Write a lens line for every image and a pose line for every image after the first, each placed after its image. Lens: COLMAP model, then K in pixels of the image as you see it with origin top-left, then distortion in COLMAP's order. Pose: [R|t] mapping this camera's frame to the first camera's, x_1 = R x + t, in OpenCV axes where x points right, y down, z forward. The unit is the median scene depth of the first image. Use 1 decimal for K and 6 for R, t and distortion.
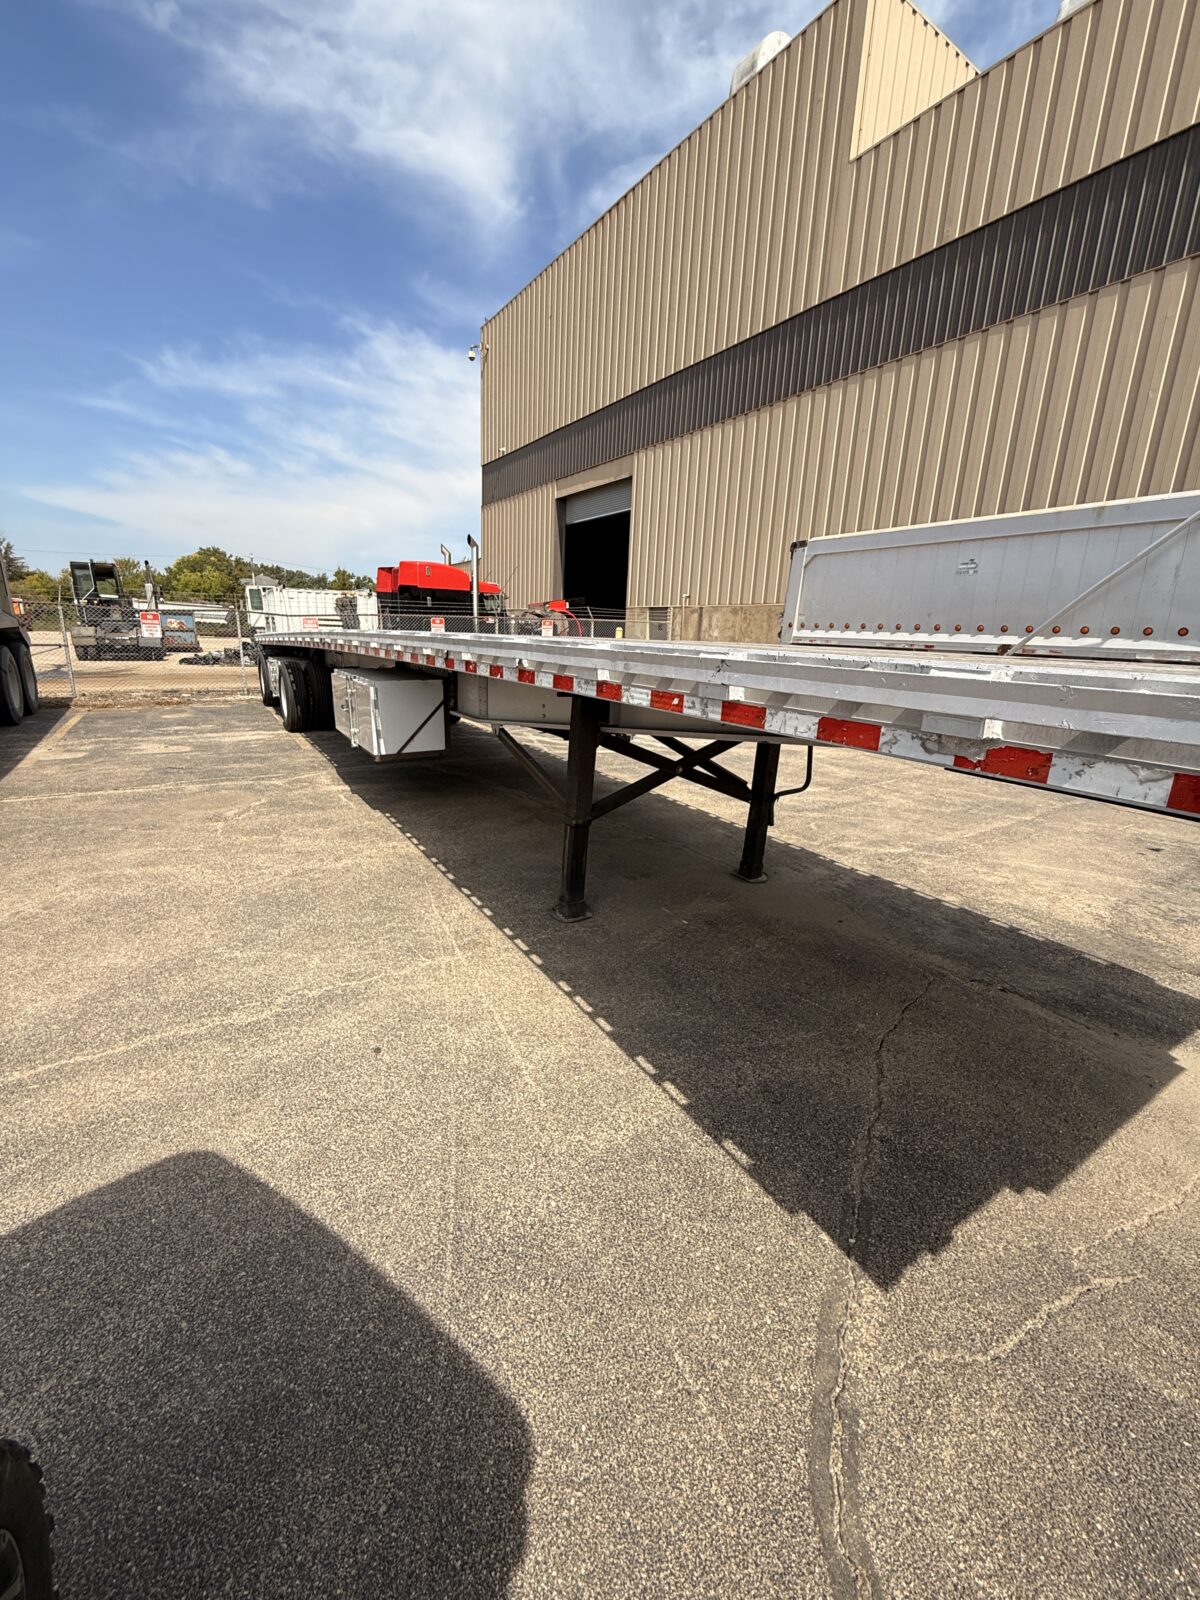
lens RADIAL K [[636.6, 0, 599.9], [0, 636.6, 794.6], [0, 0, 1]] dist [-0.000728, 0.000268]
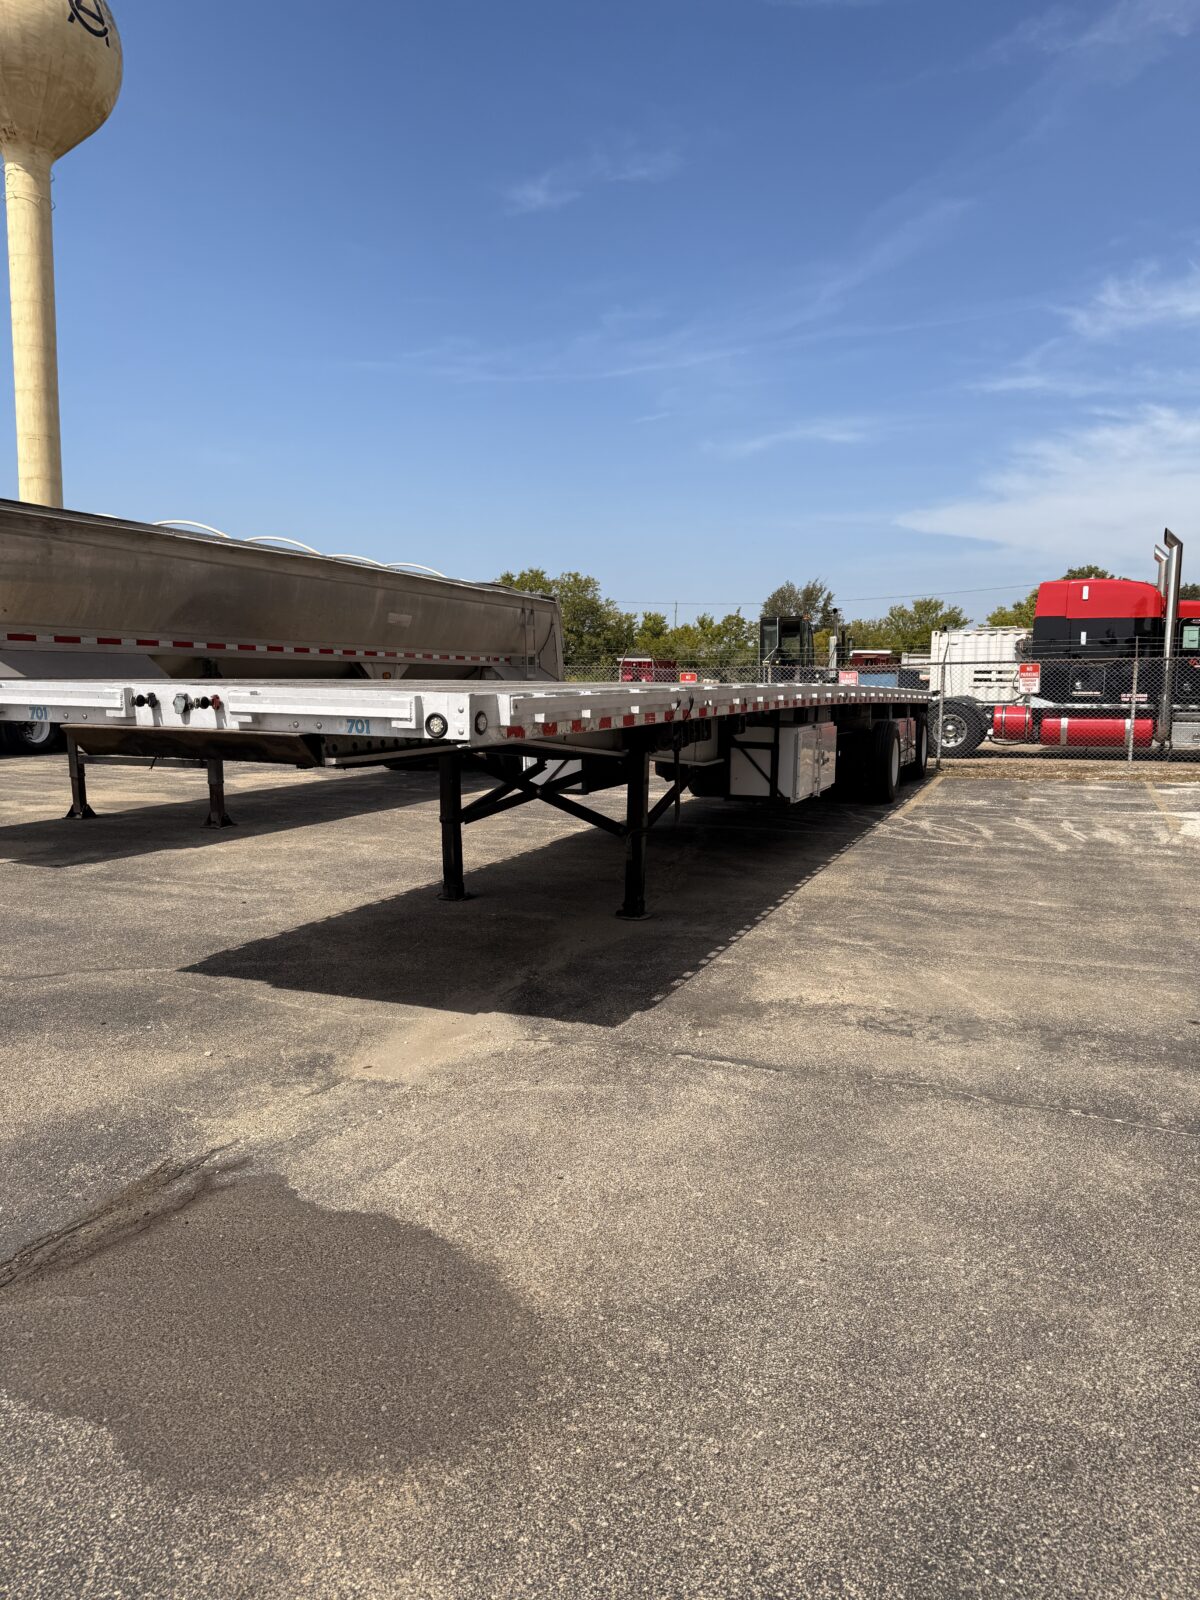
lens RADIAL K [[1120.0, 0, 591.9], [0, 1120.0, 786.4], [0, 0, 1]] dist [0.046048, -0.037113]
pose [[0.573261, 0.050856, -0.817793, 0.432768], [-0.188938, 0.979380, -0.071539, 0.019216], [0.797292, 0.195522, 0.571049, -0.016039]]
